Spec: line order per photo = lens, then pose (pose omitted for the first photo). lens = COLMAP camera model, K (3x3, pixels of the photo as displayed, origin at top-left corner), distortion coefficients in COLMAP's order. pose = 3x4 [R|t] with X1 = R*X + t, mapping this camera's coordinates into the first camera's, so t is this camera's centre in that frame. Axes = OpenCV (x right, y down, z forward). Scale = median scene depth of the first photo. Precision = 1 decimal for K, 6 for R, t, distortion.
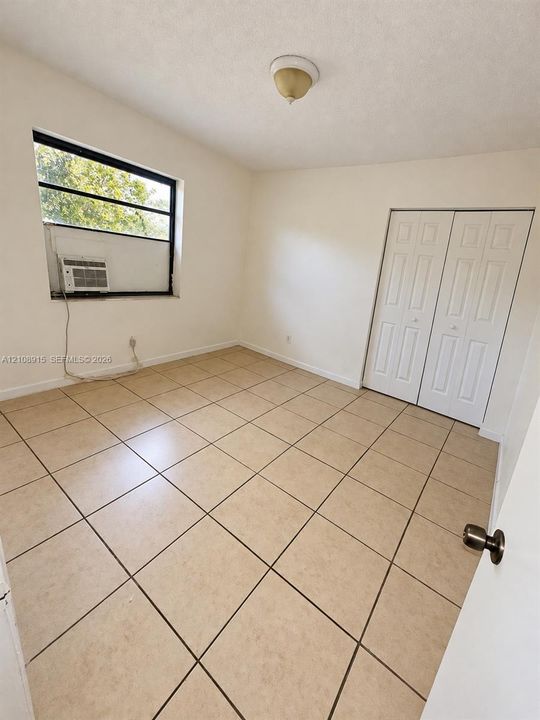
lens RADIAL K [[295.5, 0, 269.0], [0, 295.5, 358.4], [0, 0, 1]] dist [-0.001367, -0.000093]
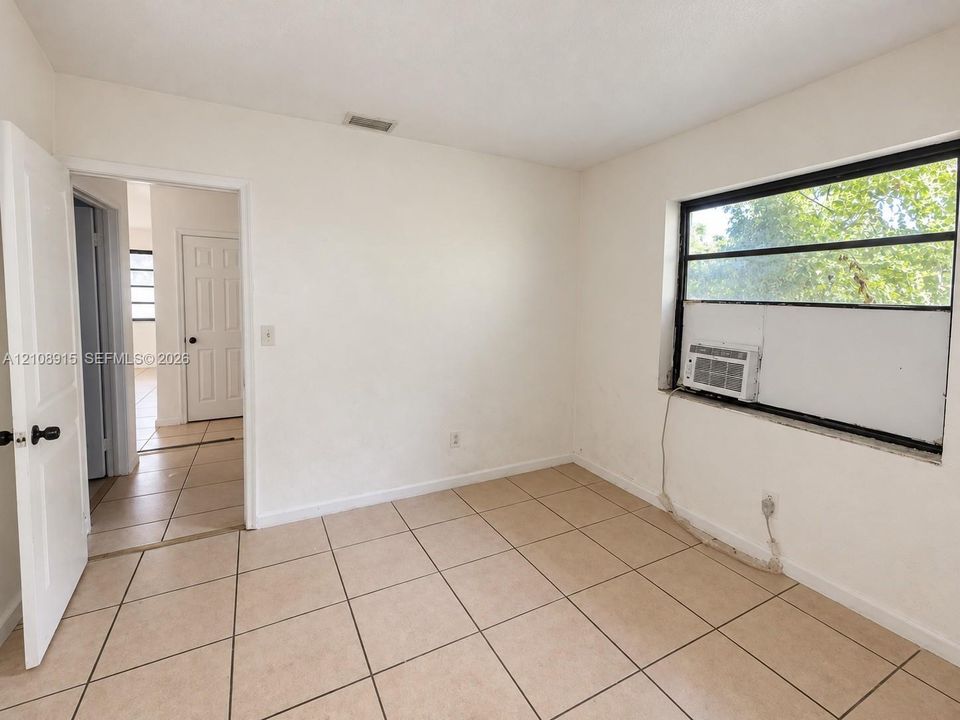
lens RADIAL K [[394.0, 0, 481.0], [0, 394.0, 363.8], [0, 0, 1]] dist [-0.001367, -0.000093]
pose [[-0.459540, 0.034170, -0.887499, 0.393274], [-0.340835, 0.915966, 0.211748, -0.295129], [0.820155, 0.399797, -0.409277, 0.910848]]
